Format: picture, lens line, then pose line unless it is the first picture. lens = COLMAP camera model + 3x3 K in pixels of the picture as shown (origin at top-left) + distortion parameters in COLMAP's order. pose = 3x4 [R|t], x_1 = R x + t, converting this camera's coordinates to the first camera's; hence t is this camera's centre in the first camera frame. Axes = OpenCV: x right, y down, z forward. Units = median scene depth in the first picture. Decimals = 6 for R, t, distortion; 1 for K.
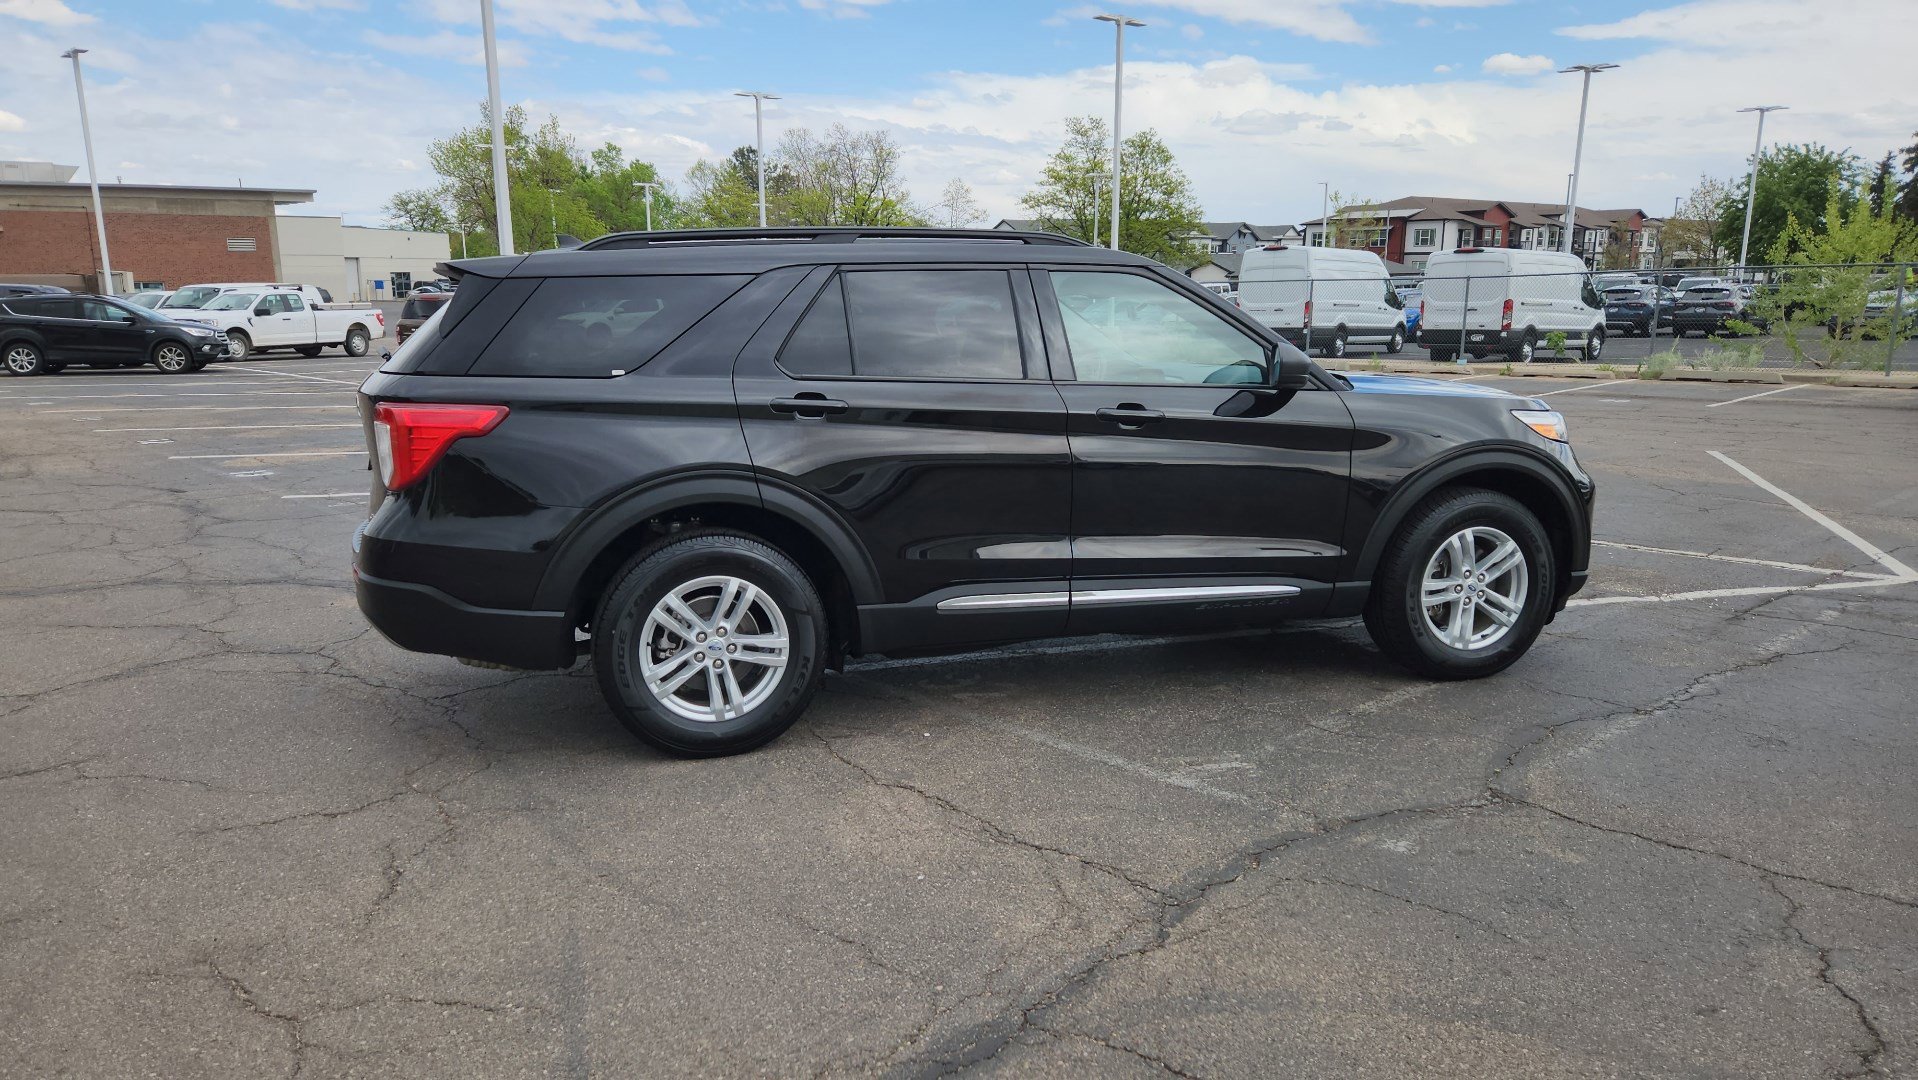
lens RADIAL K [[1283.0, 0, 927.7], [0, 1283.0, 555.4], [0, 0, 1]] dist [0.070036, -0.048698]
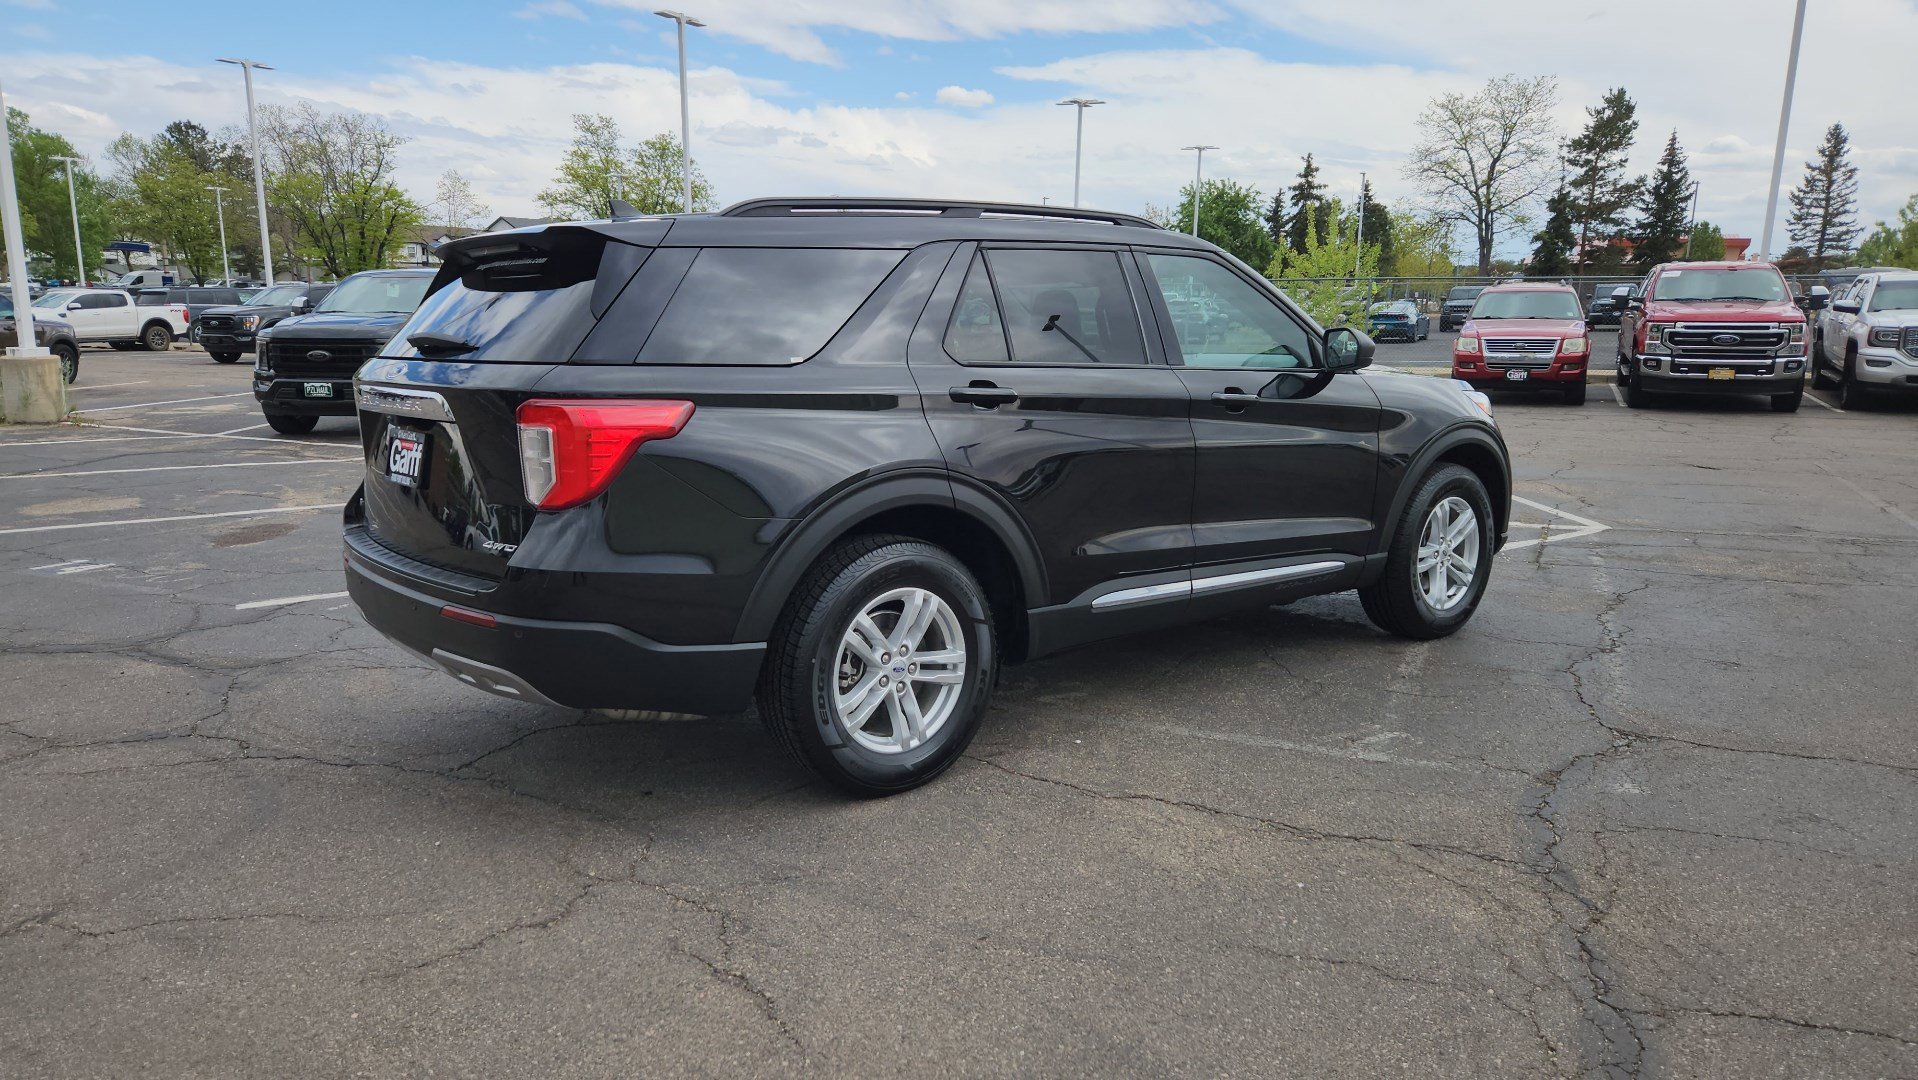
lens RADIAL K [[1283.0, 0, 921.3], [0, 1283.0, 548.9], [0, 0, 1]] dist [0.070036, -0.048698]
pose [[0.930387, -0.061449, 0.361392, -0.375225], [0.064576, 0.997907, 0.003431, -0.010369], [-0.360846, 0.020145, 0.932408, 0.135038]]
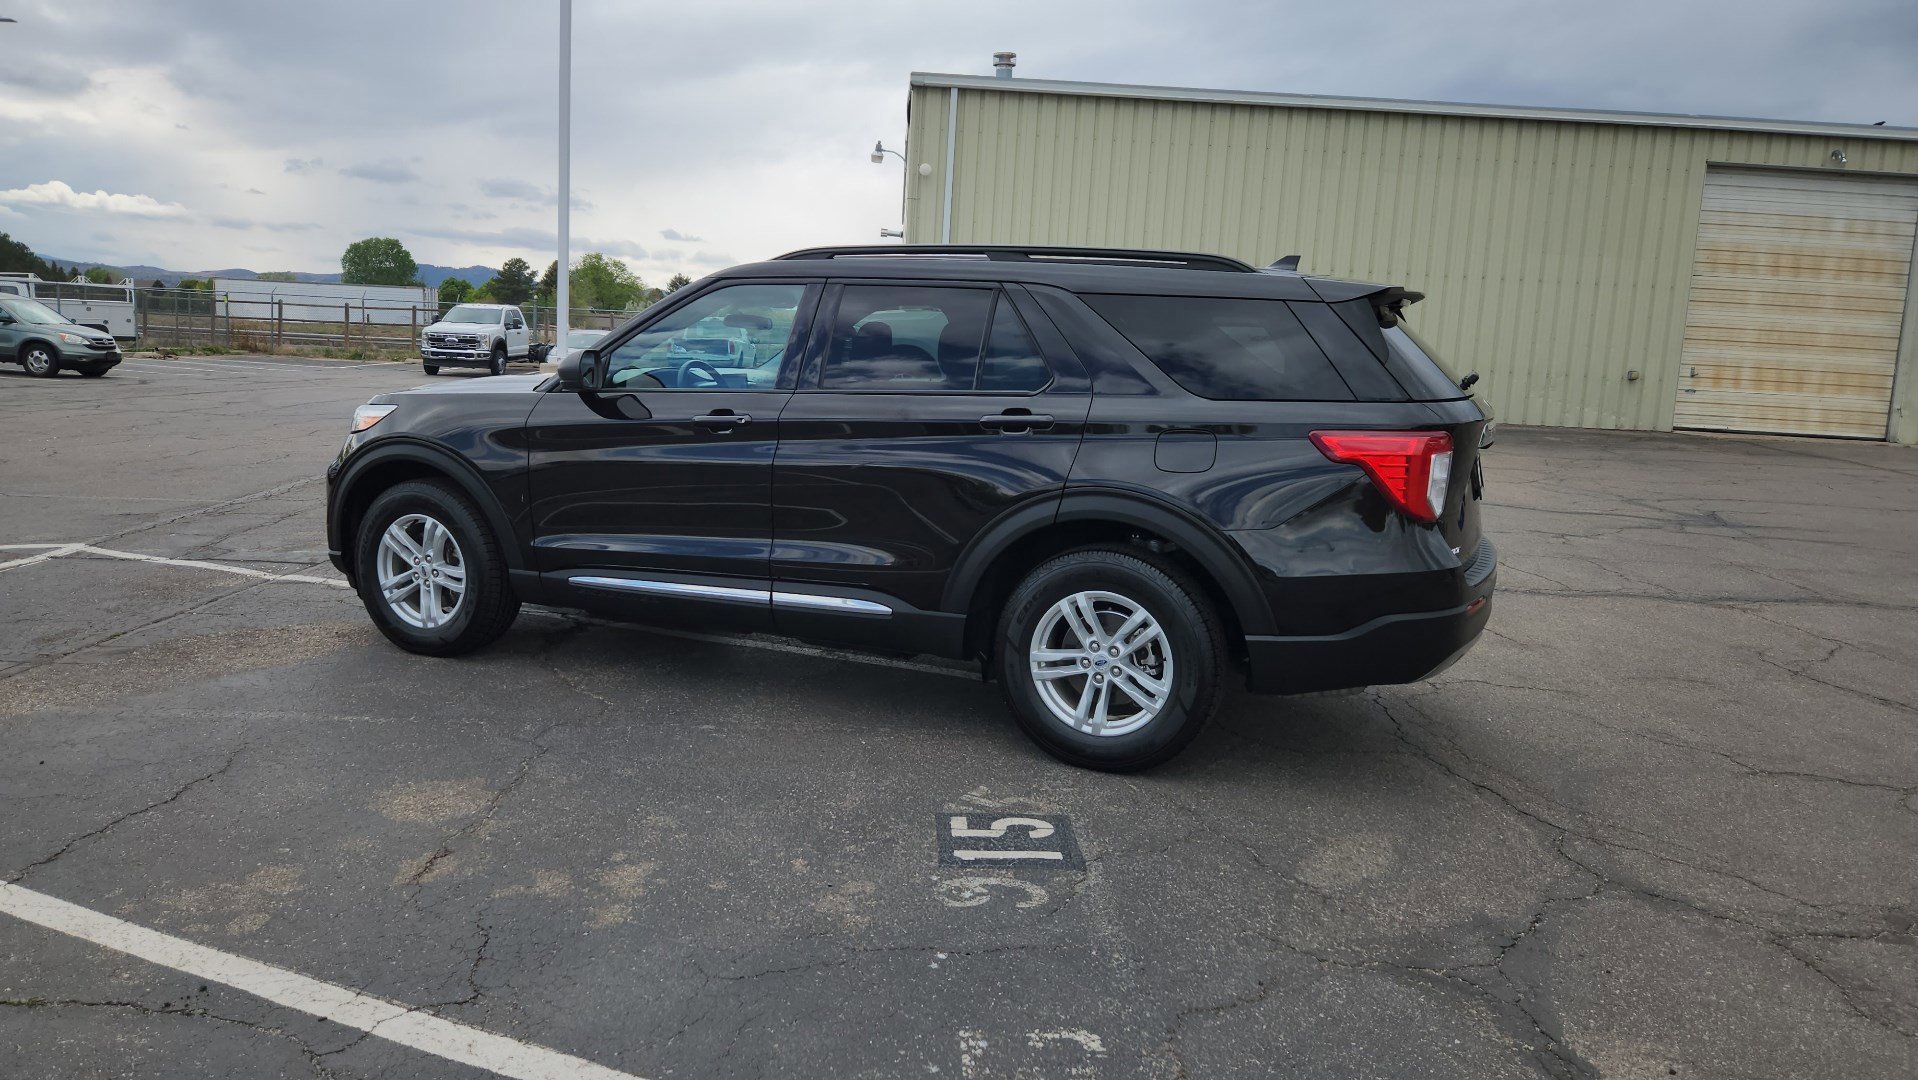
lens RADIAL K [[1278.8, 0, 925.0], [0, 1278.8, 538.9], [0, 0, 1]] dist [0.068378, -0.052883]
pose [[-0.748855, -0.120966, 0.651601, -0.671182], [0.091932, 0.954735, 0.282894, -0.313779], [-0.656327, 0.271750, -0.703837, 1.758760]]
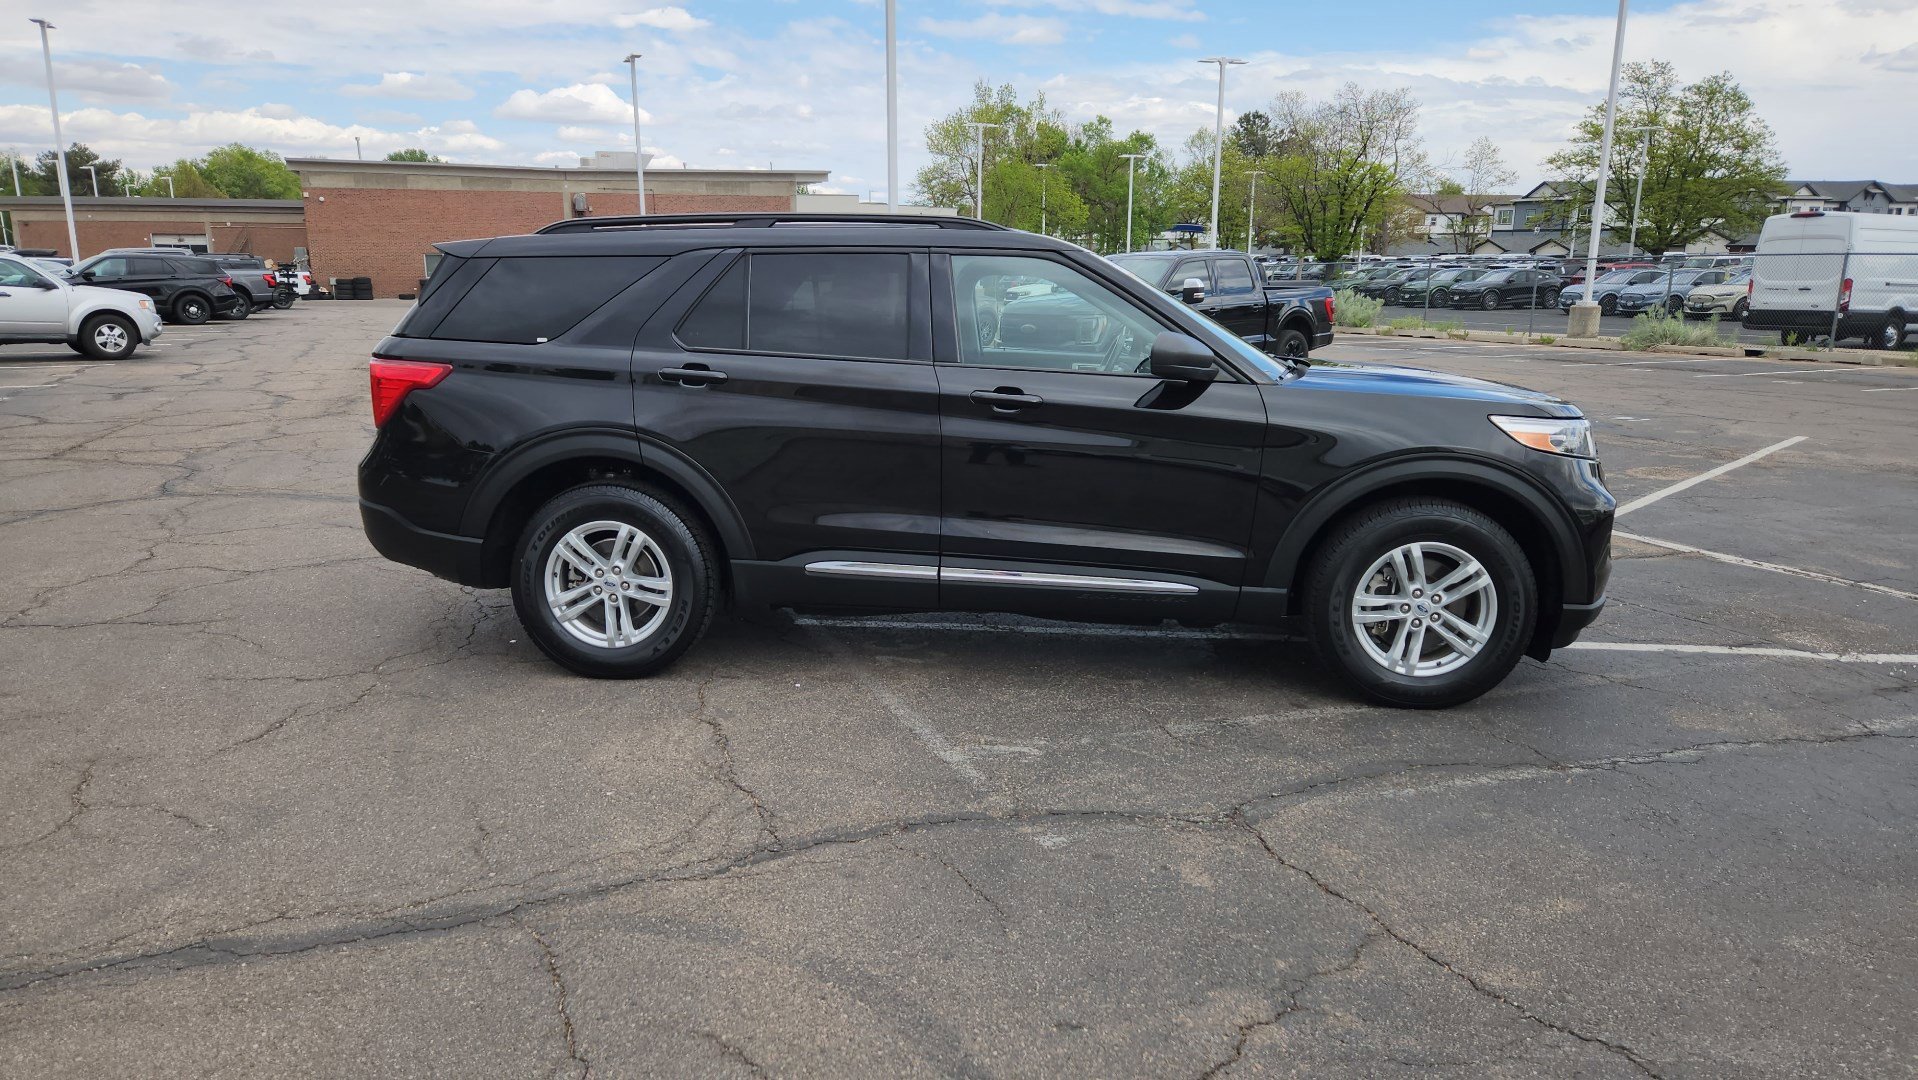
lens RADIAL K [[1283.0, 0, 926.5], [0, 1283.0, 563.7], [0, 0, 1]] dist [0.070036, -0.048698]
pose [[0.926092, 0.094953, -0.365154, 0.413525], [-0.084797, 0.995436, 0.043789, -0.016075], [0.367645, -0.009589, 0.929917, 0.029387]]
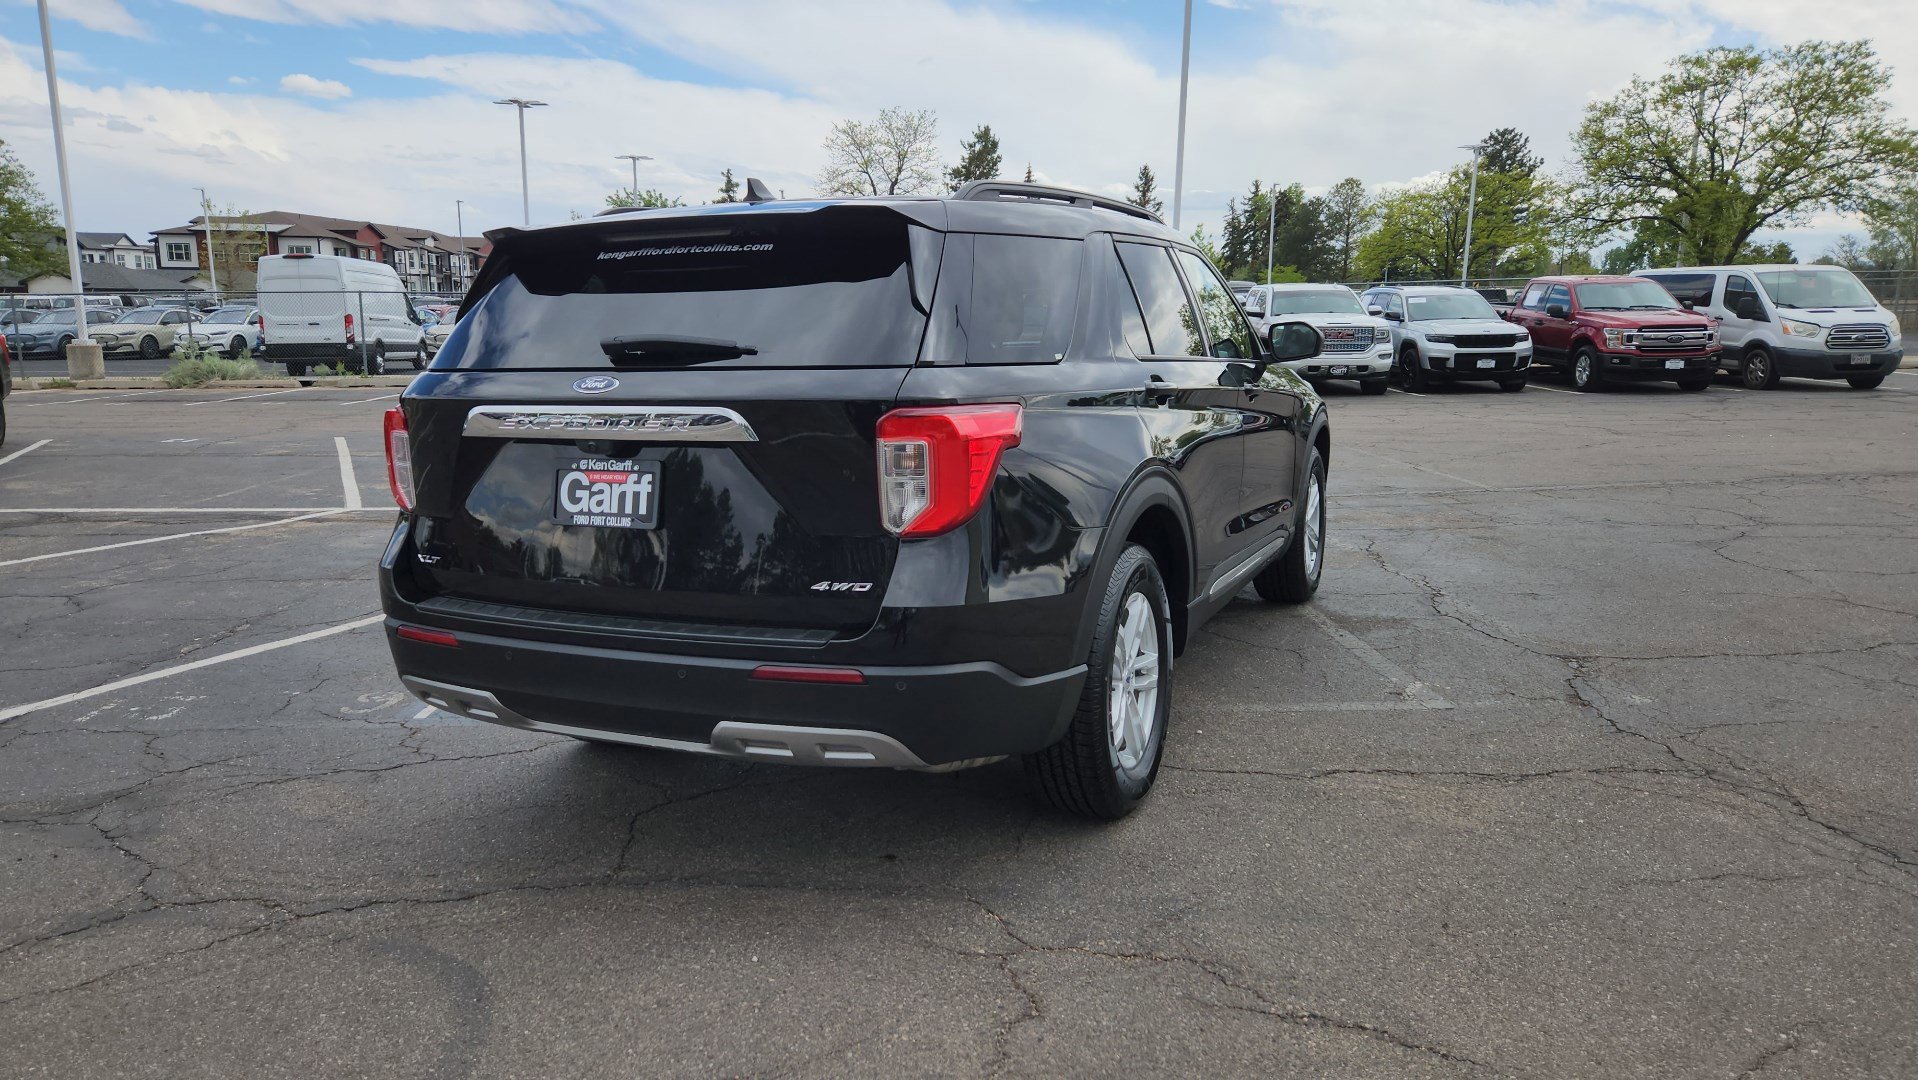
lens RADIAL K [[1278.8, 0, 919.6], [0, 1278.8, 557.5], [0, 0, 1]] dist [0.068378, -0.052883]
pose [[0.679371, -0.136720, 0.720946, -0.690786], [0.146374, 0.987994, 0.049430, -0.055662], [-0.719048, 0.071947, 0.691226, 0.411638]]
